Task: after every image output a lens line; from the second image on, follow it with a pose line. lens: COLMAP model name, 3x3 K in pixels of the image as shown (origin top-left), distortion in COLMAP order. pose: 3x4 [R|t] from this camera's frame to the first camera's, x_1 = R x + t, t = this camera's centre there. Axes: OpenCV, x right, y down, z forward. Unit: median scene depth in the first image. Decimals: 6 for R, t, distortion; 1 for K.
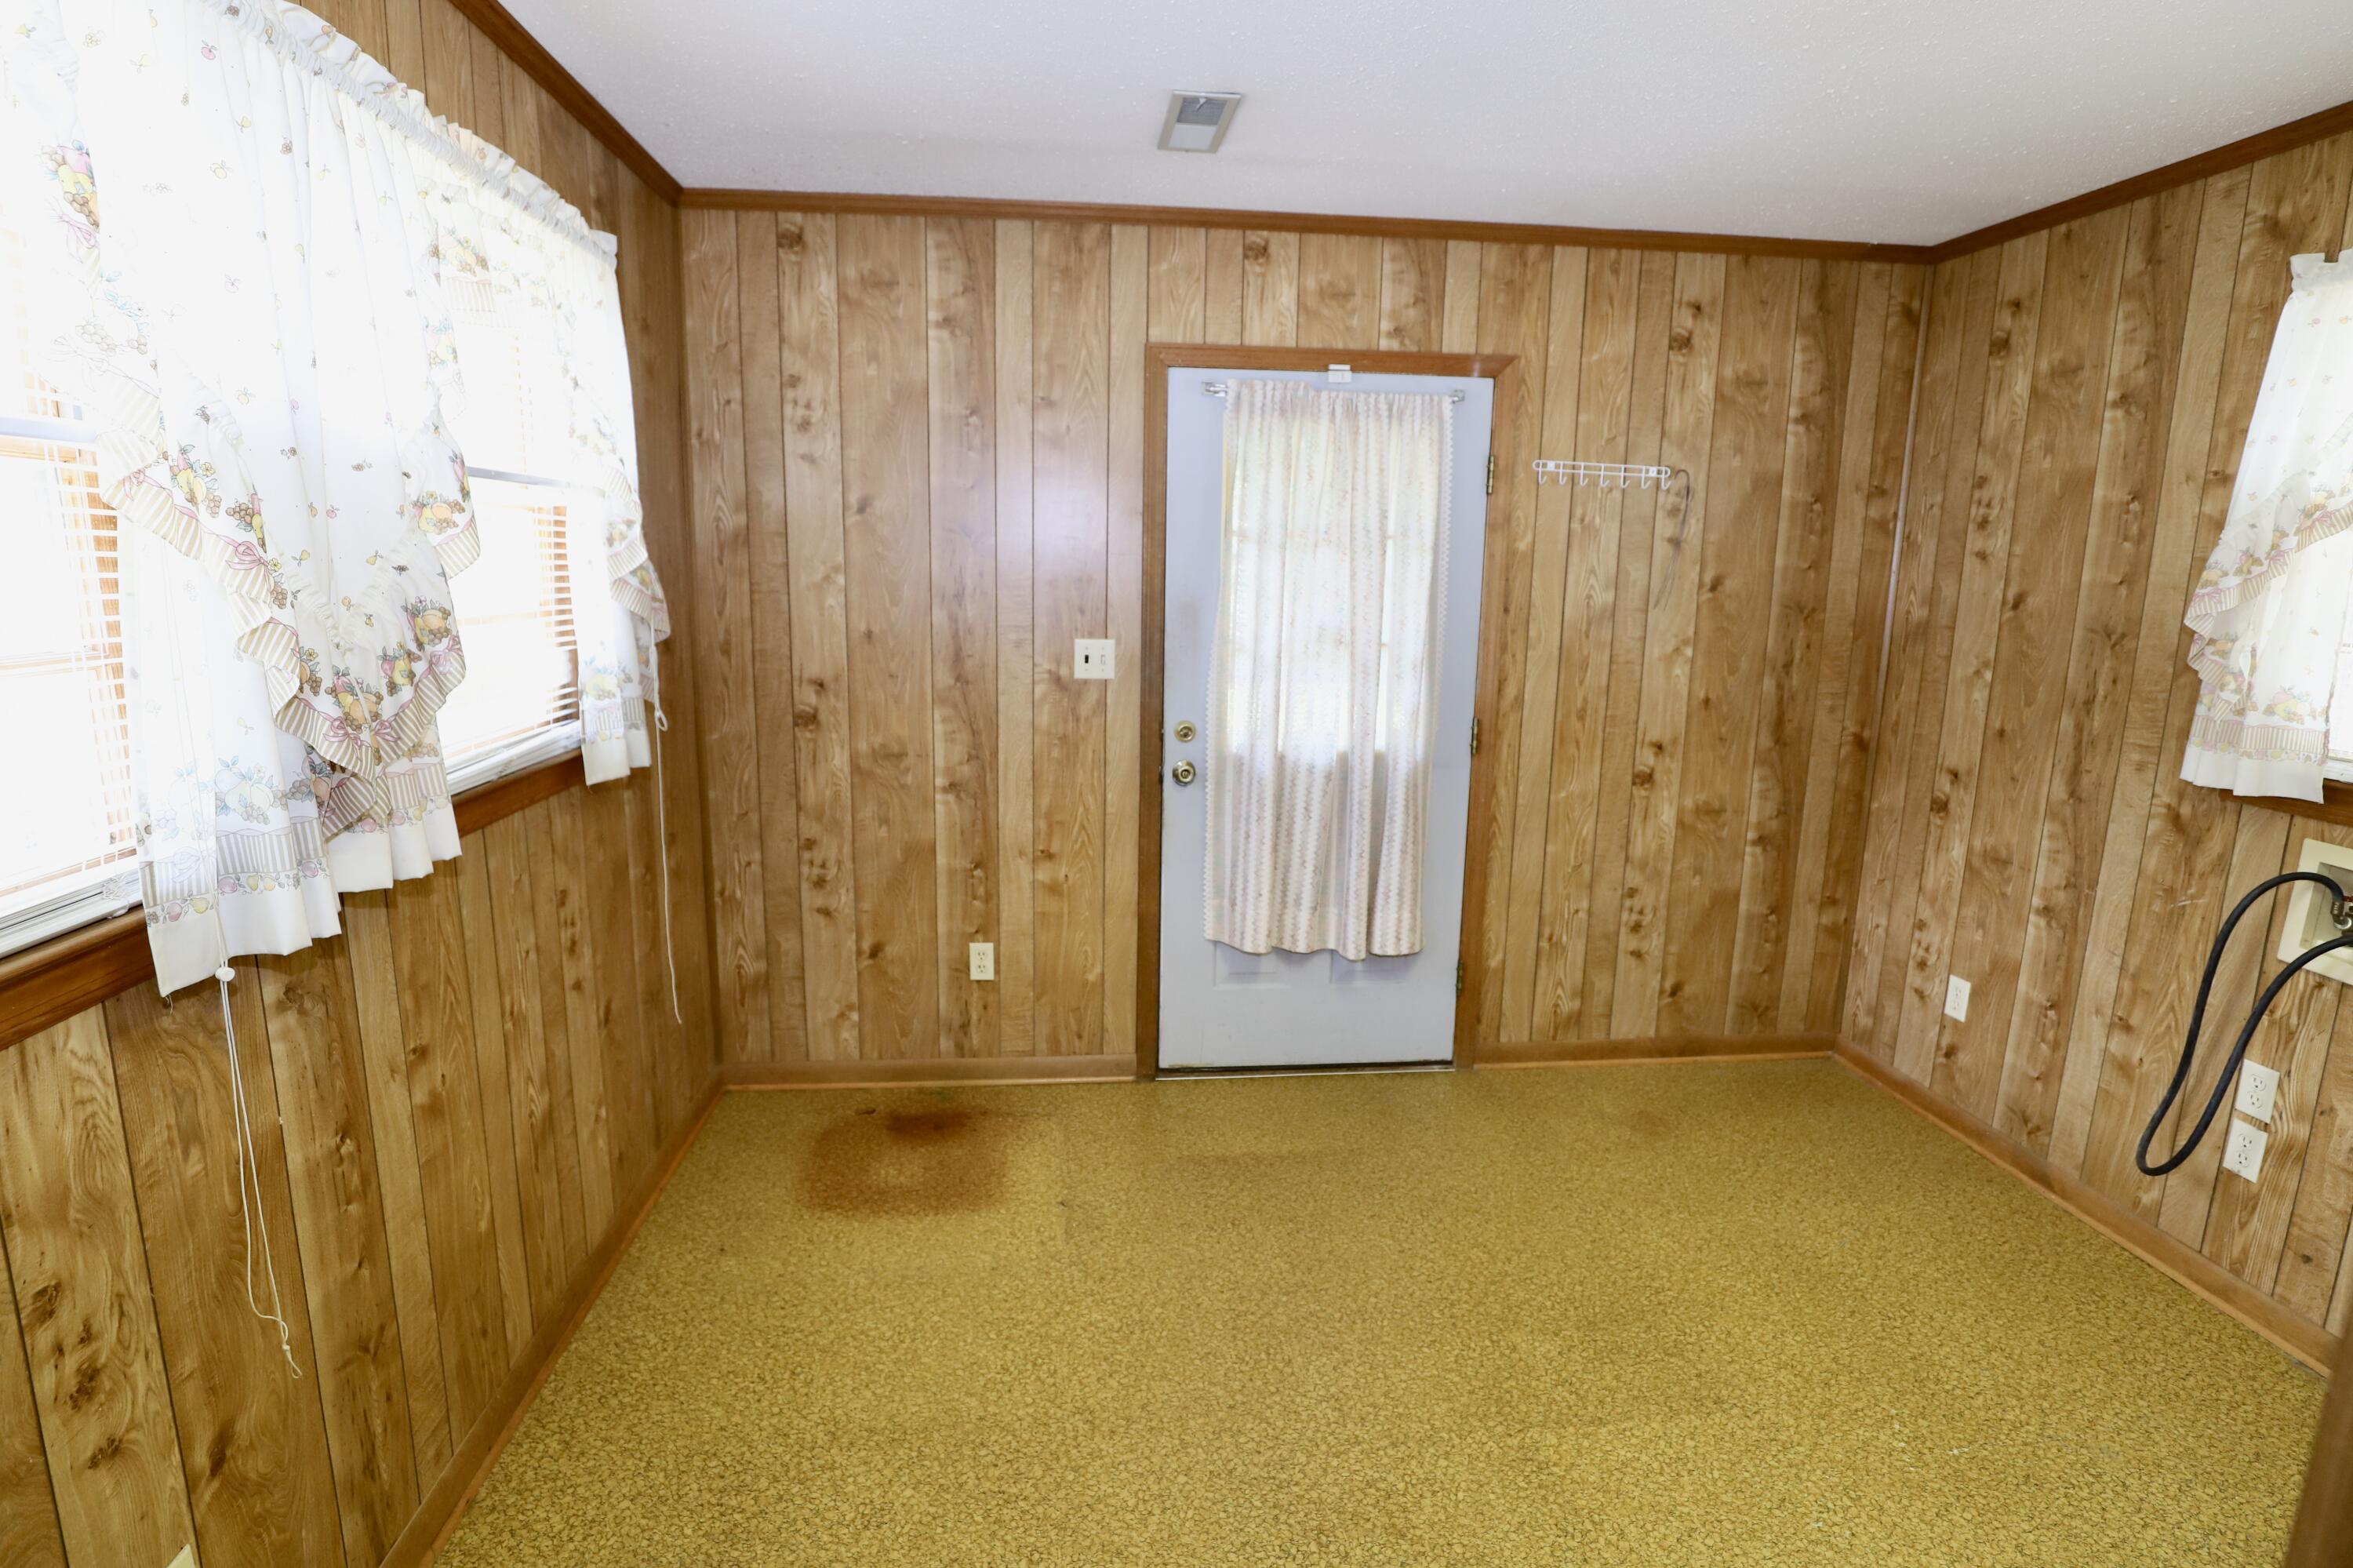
lens RADIAL K [[1149.0, 0, 1177.9], [0, 1149.0, 776.7], [0, 0, 1]] dist [-0.031193, 0.004818]
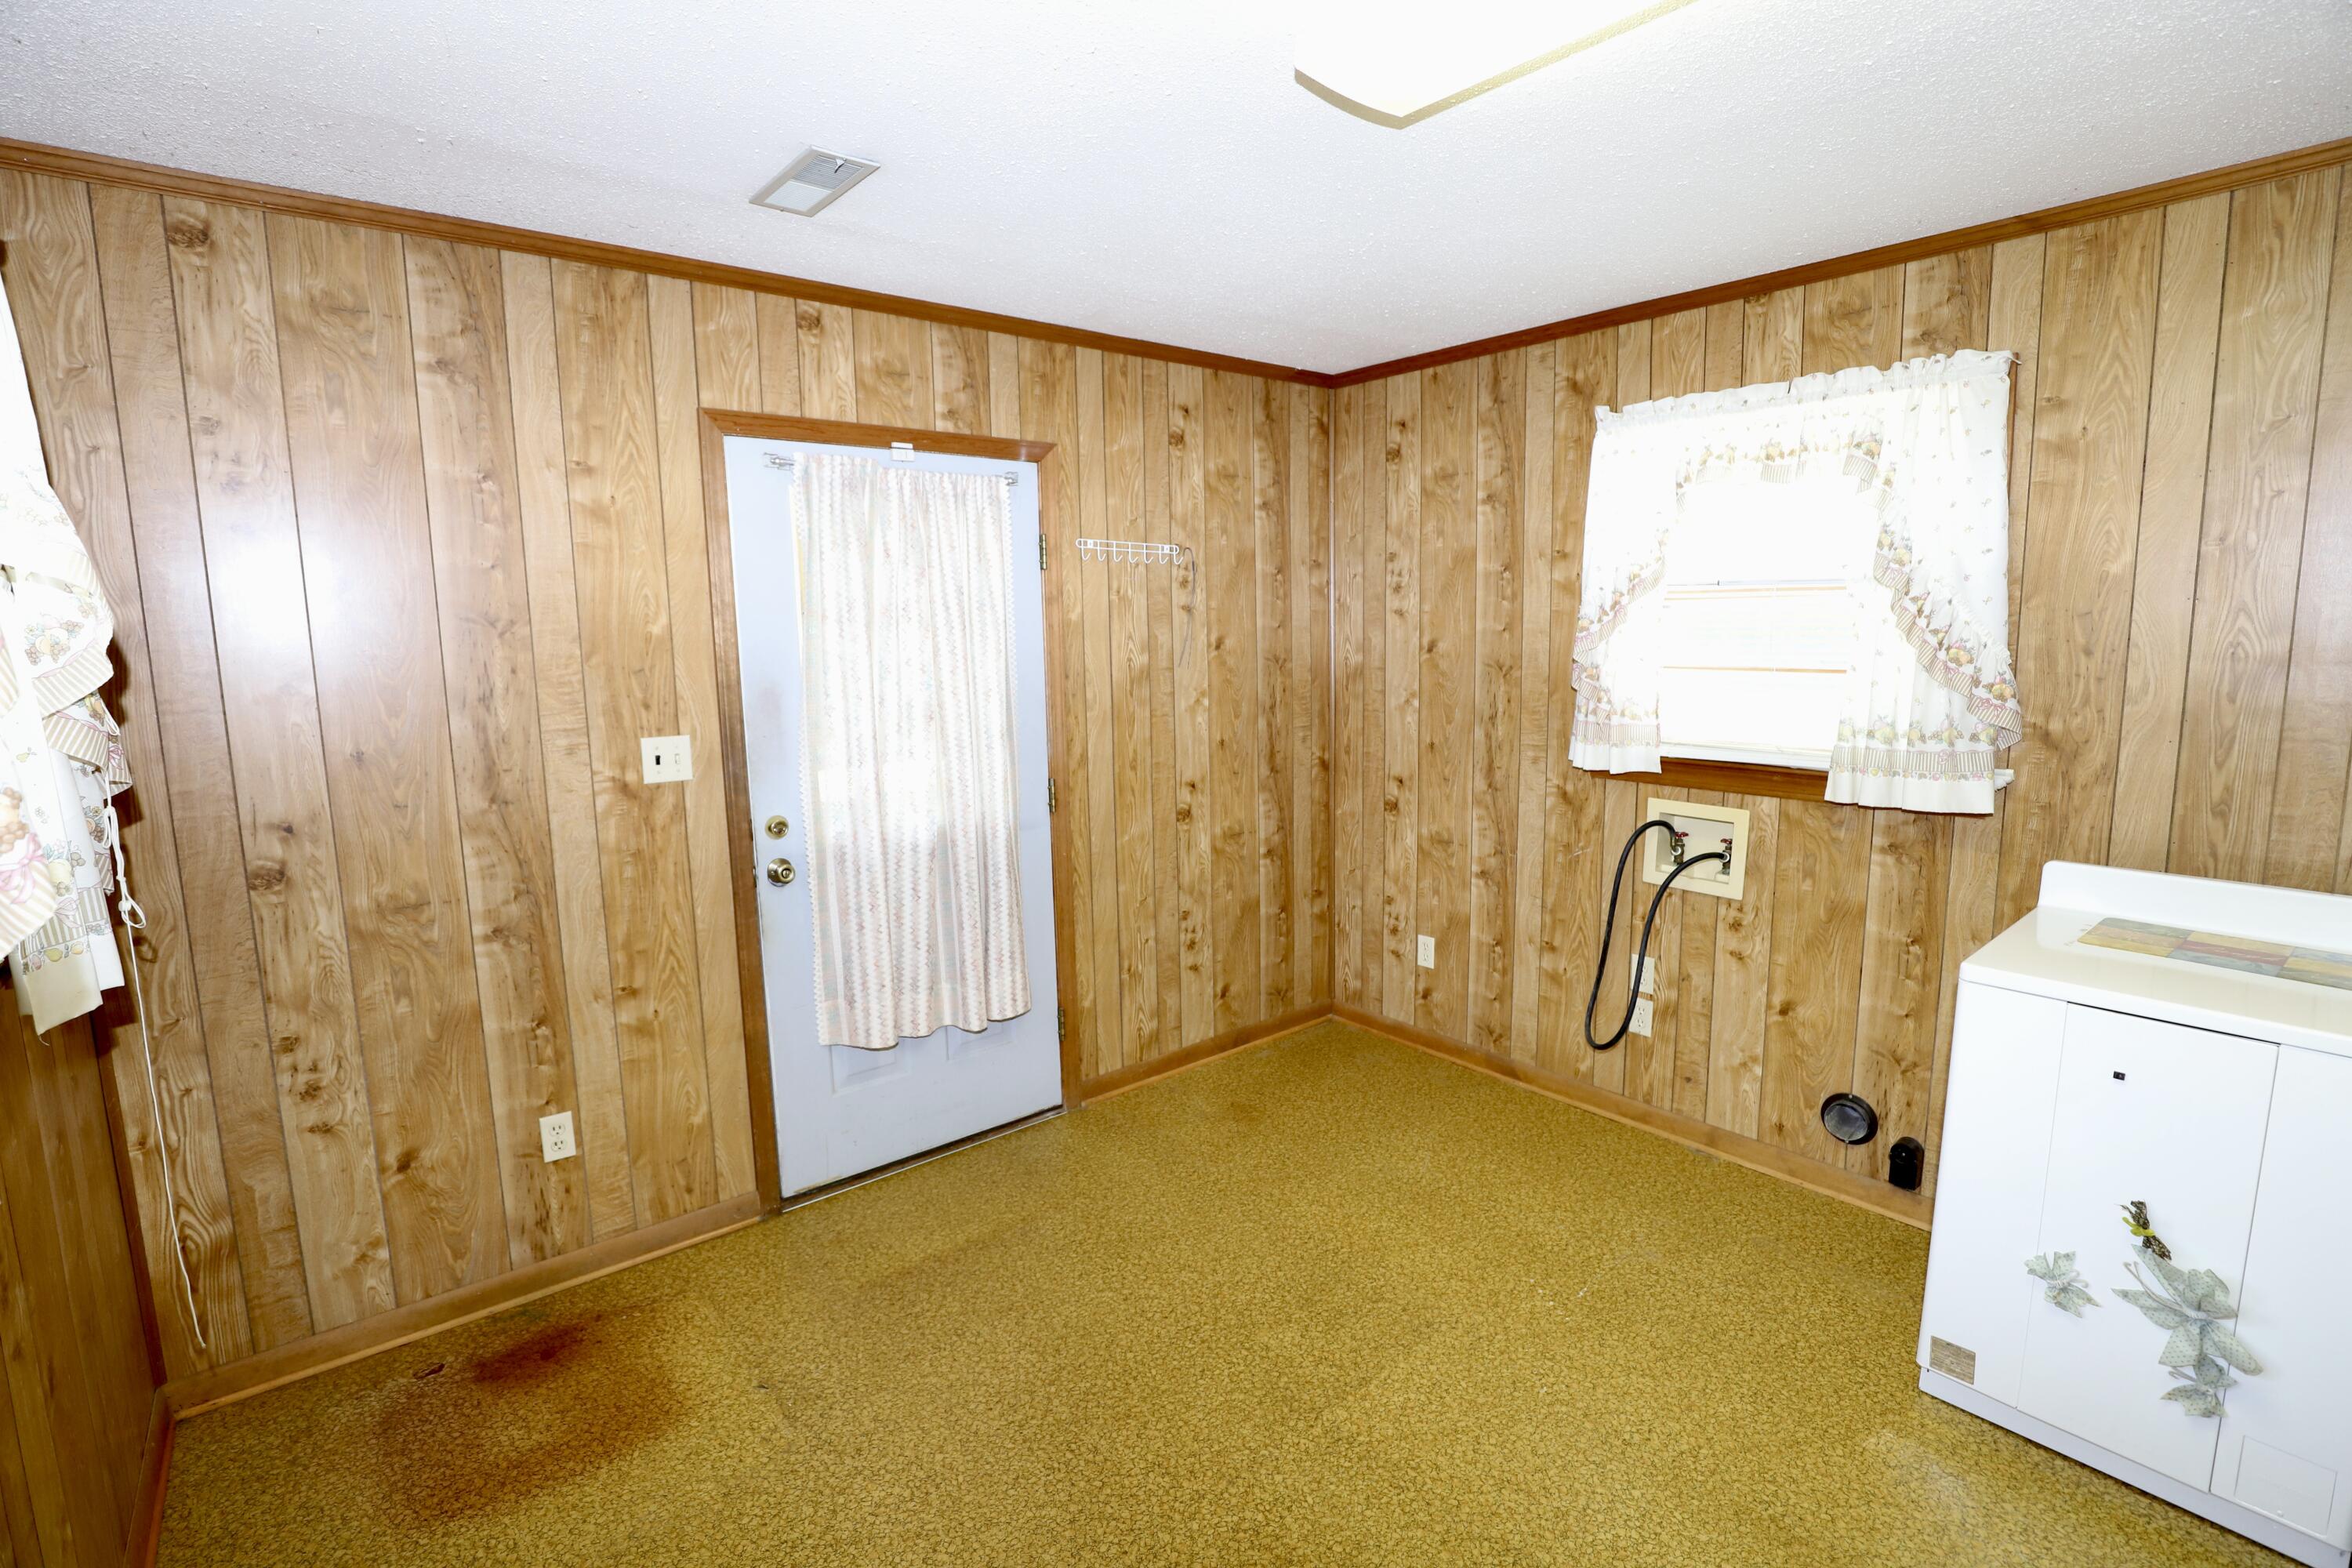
lens RADIAL K [[1082.9, 0, 1172.0], [0, 1082.9, 778.1], [0, 0, 1]] dist [-0.032825, 0.006327]
pose [[0.832069, -0.108625, 0.543932, -0.203043], [0.132583, 0.991160, -0.004878, -0.033391], [-0.538594, 0.076175, 0.839115, 0.103719]]
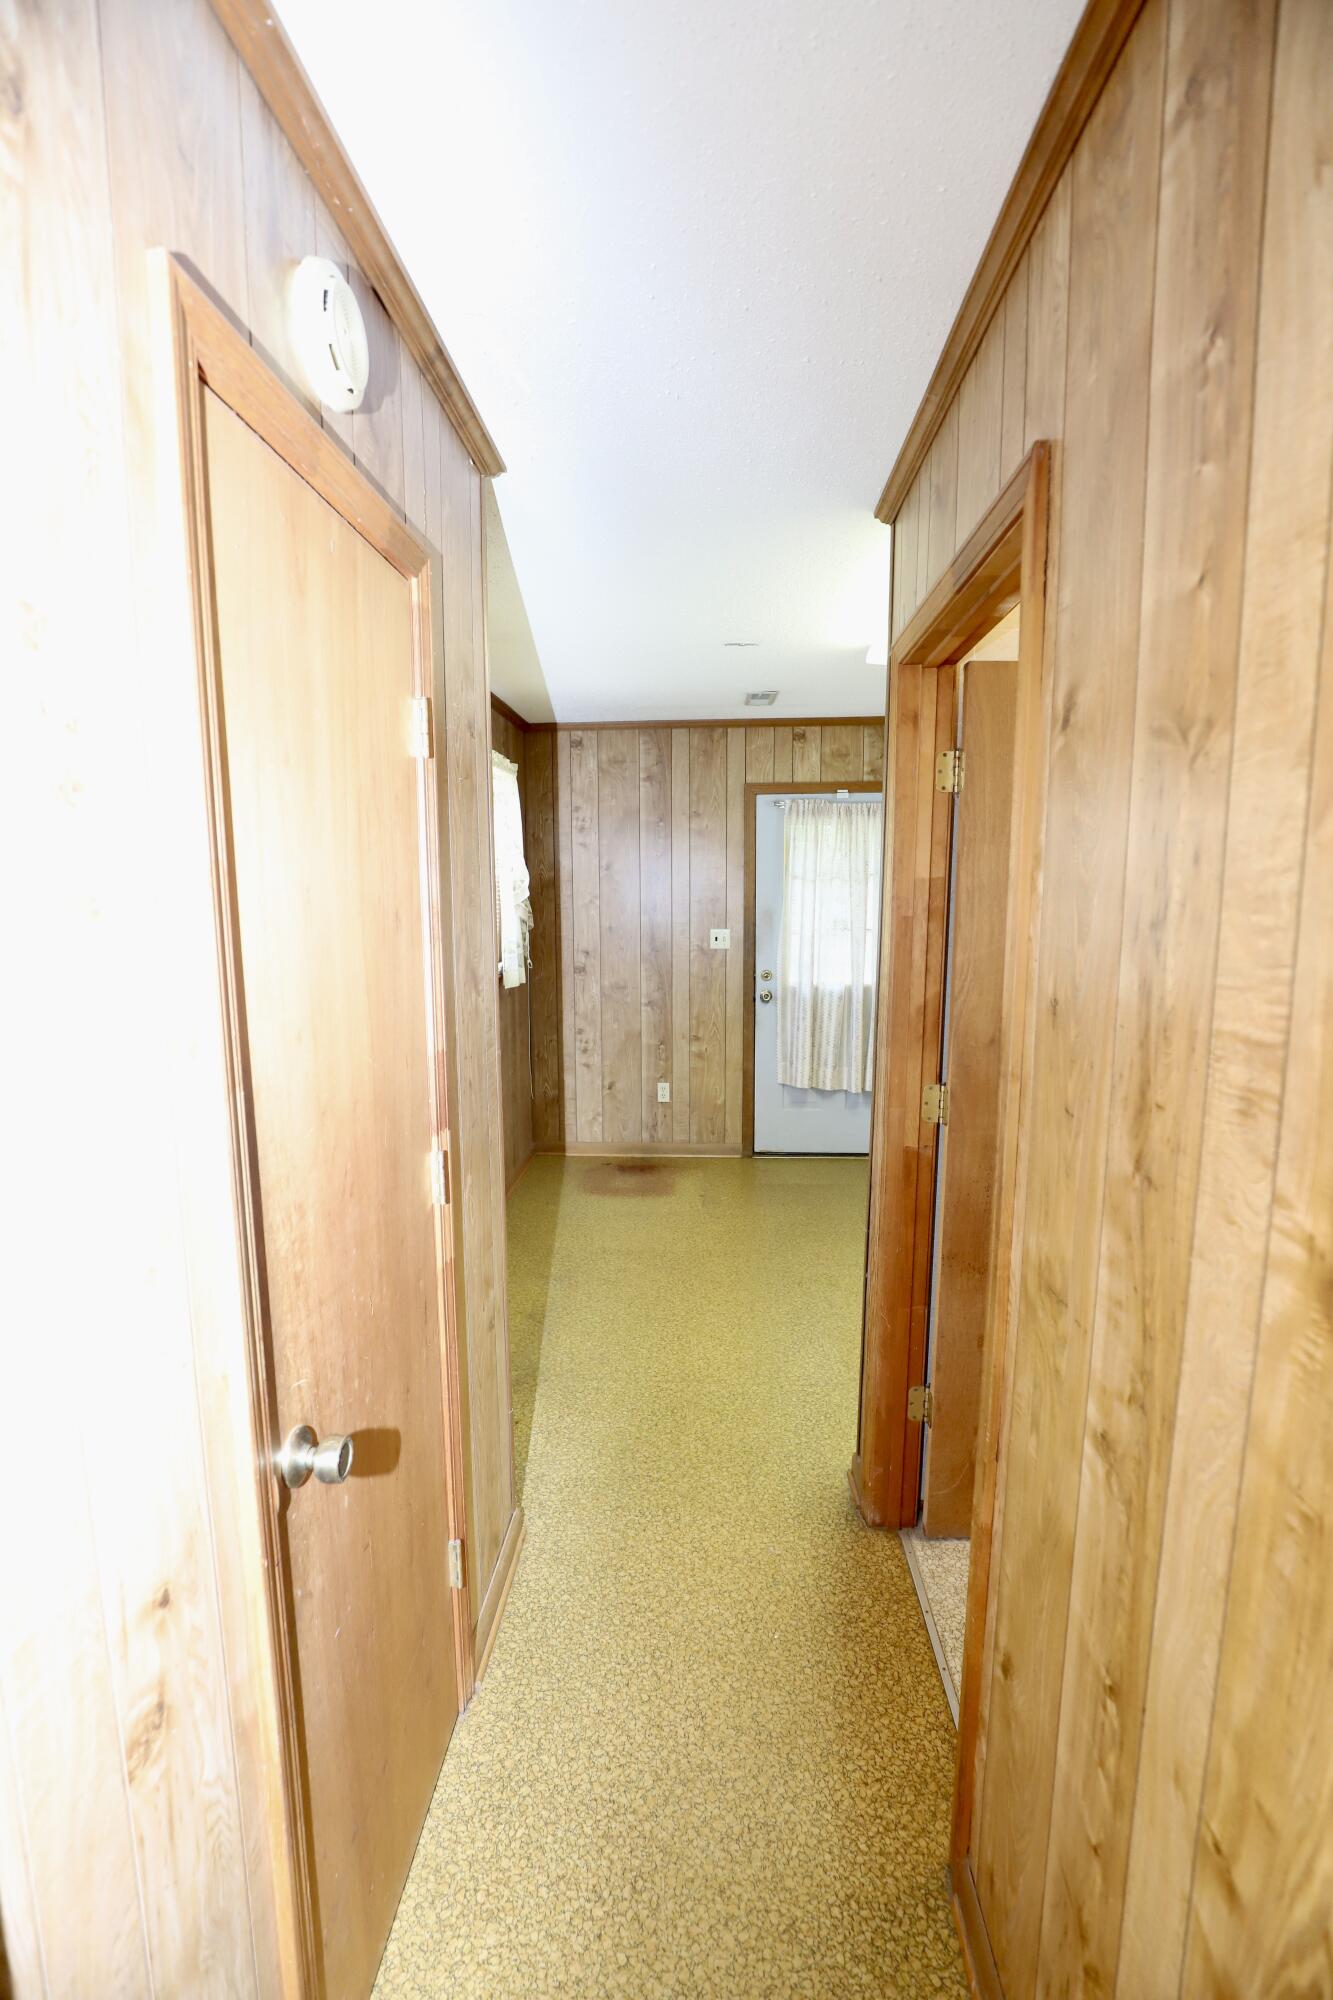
lens RADIAL K [[920.8, 0, 661.4], [0, 920.8, 1009.3], [0, 0, 1]] dist [-0.032825, 0.006327]
pose [[0.986517, -0.002299, -0.163641, 0.089565], [-0.005208, 0.998954, -0.045429, 0.094513], [0.163574, 0.045669, 0.985473, -0.598727]]
